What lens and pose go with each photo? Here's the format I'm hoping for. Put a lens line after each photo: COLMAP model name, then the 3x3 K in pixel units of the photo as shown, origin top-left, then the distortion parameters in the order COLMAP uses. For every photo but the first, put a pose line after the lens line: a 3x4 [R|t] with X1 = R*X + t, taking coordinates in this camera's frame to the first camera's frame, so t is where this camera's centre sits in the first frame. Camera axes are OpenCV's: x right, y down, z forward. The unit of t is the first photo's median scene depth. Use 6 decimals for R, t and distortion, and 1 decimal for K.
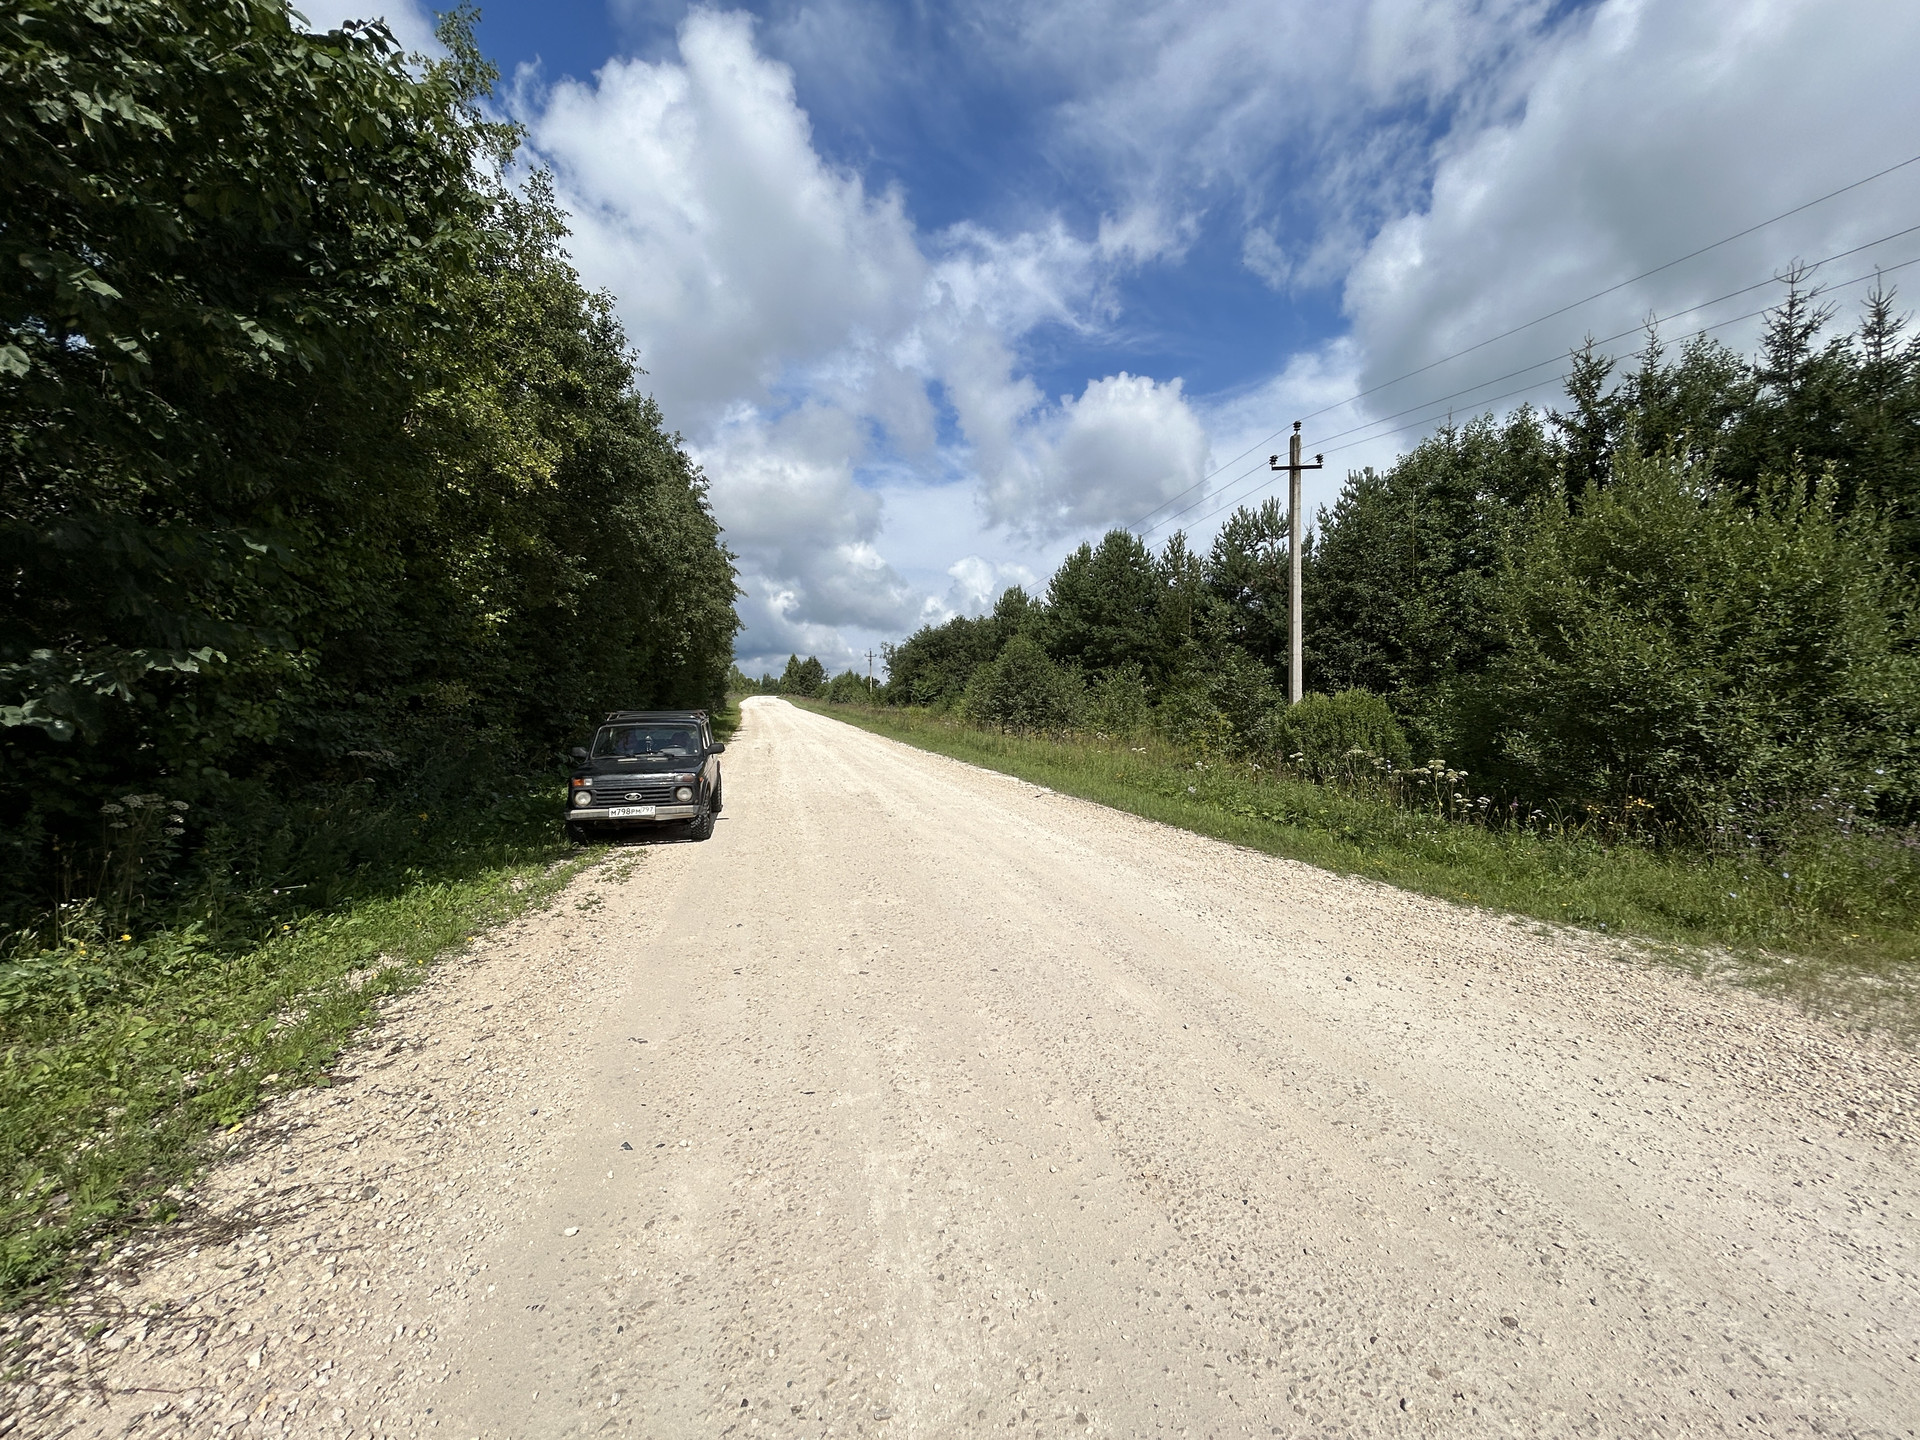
lens RADIAL K [[767.0, 0, 963.9], [0, 767.0, 714.9], [0, 0, 1]] dist [-0.001158, -0.000007]
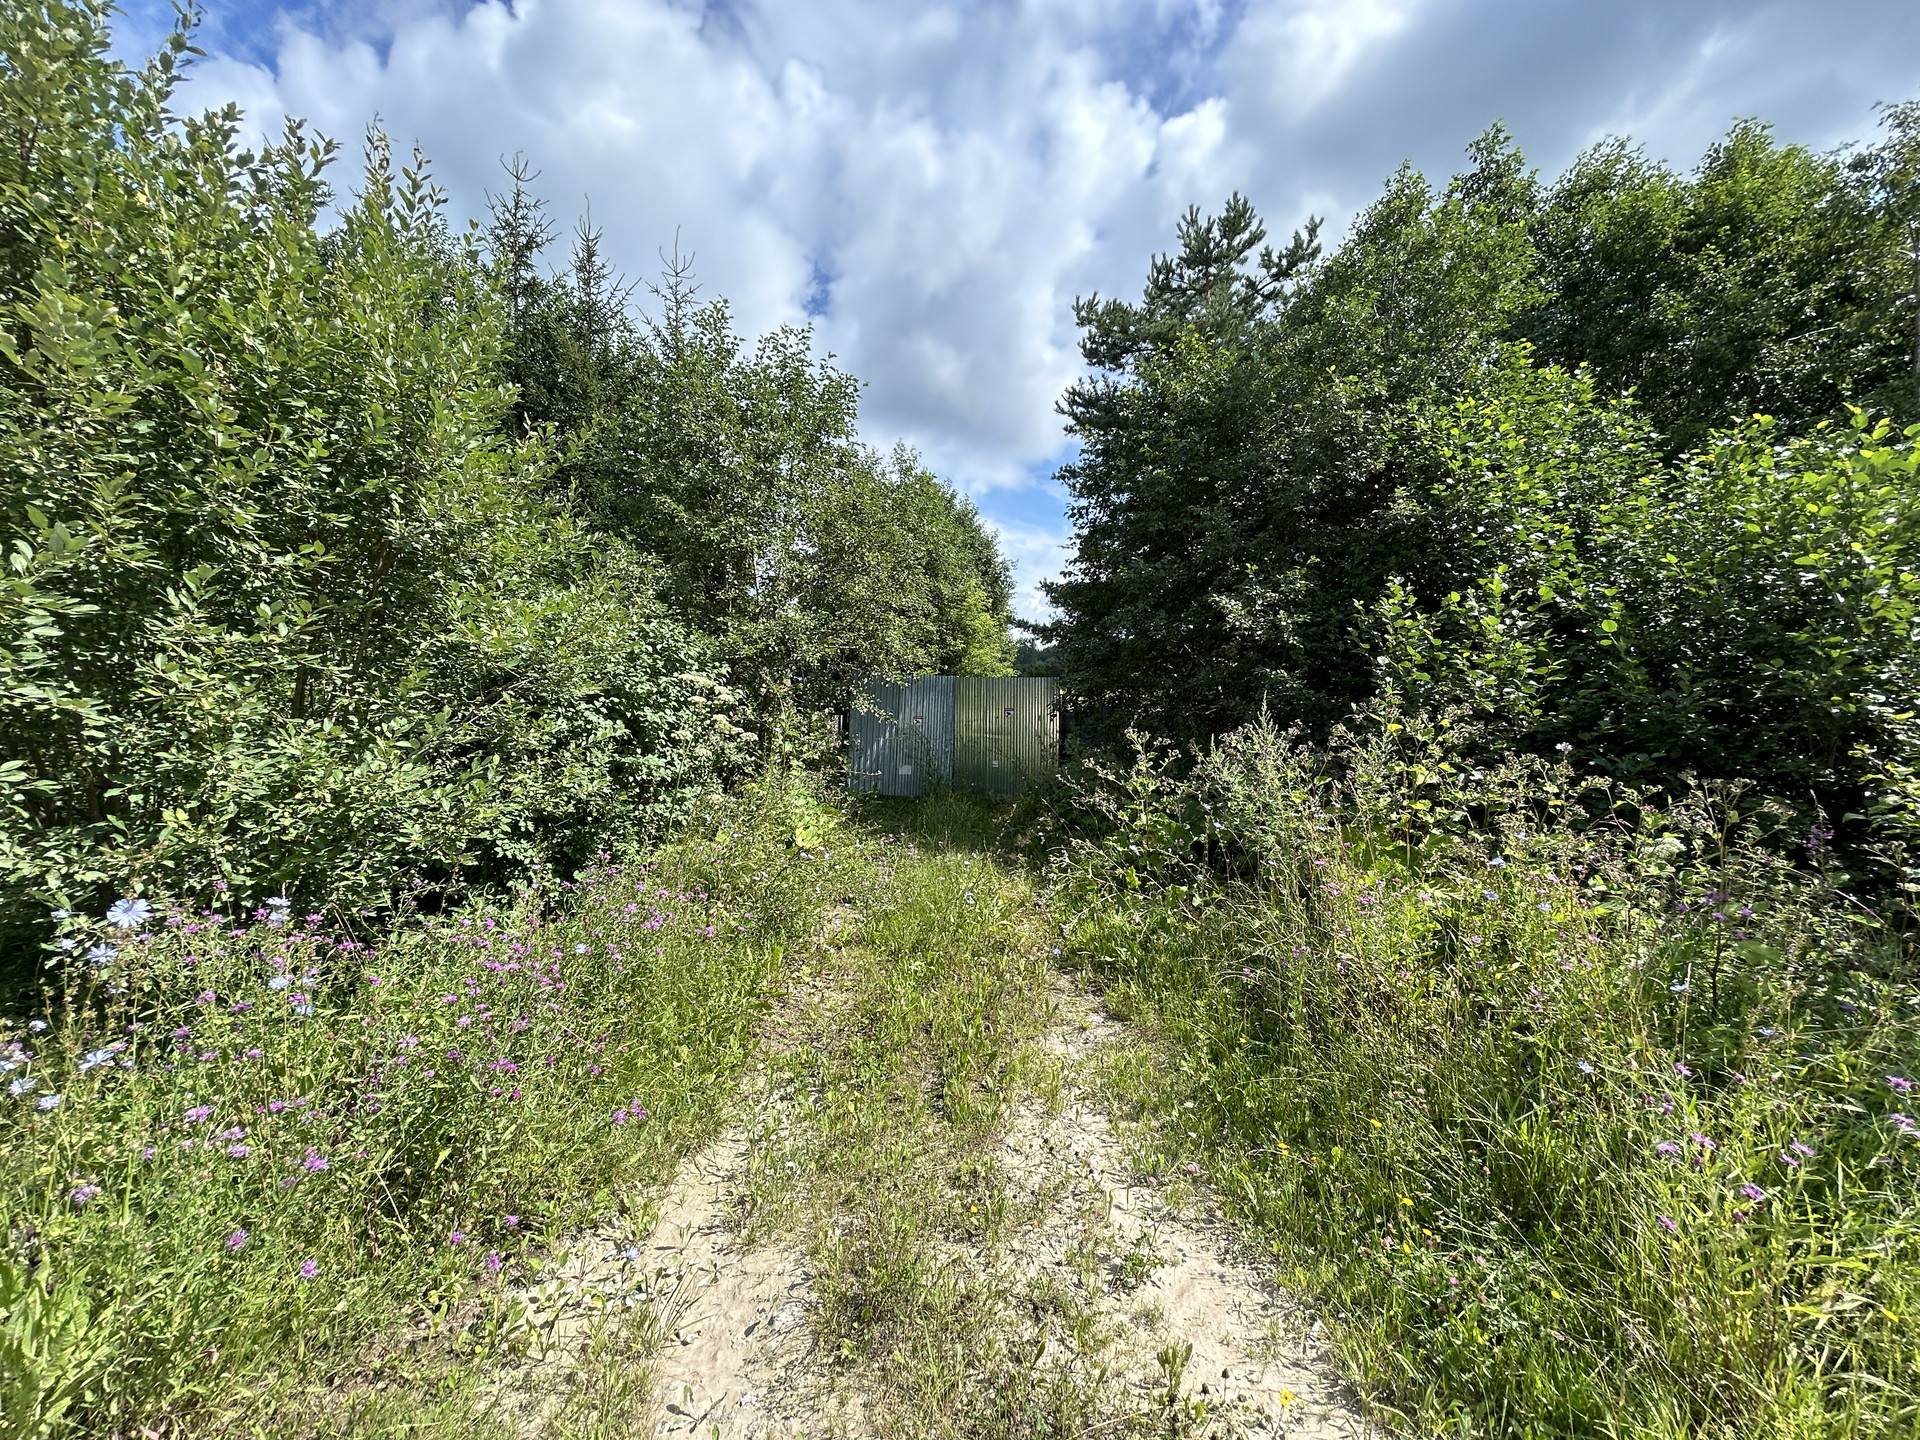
lens RADIAL K [[759.8, 0, 960.0], [0, 759.8, 720.0], [0, 0, 1]] dist [-0.012848, 0.003781]
pose [[0.287736, -0.019160, 0.957518, 0.359978], [-0.009953, 0.999686, 0.022994, 0.008506], [-0.957658, -0.016146, 0.287455, 0.245733]]
